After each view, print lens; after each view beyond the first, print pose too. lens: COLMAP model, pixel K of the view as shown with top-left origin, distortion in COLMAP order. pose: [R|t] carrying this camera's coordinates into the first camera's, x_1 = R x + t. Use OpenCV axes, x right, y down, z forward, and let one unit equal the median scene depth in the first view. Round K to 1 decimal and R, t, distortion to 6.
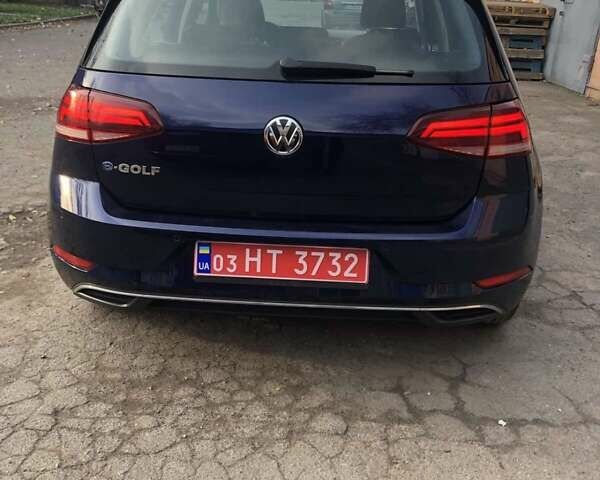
lens RADIAL K [[674.4, 0, 323.5], [0, 674.4, 186.8], [0, 0, 1]] dist [0.089636, -0.211419]
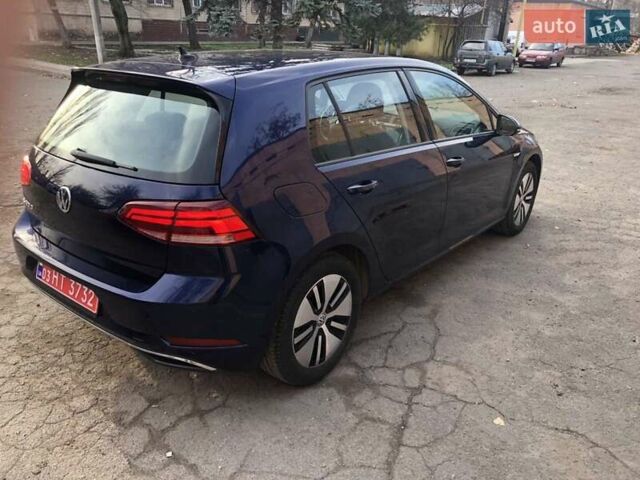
lens RADIAL K [[529.3, 0, 318.0], [0, 529.3, 195.0], [0, 0, 1]] dist [0.009393, 0.009676]
pose [[0.814002, 0.154696, -0.559884, 1.001749], [-0.167830, 0.985411, 0.028265, -0.203666], [0.556088, 0.070957, 0.828089, 0.329368]]
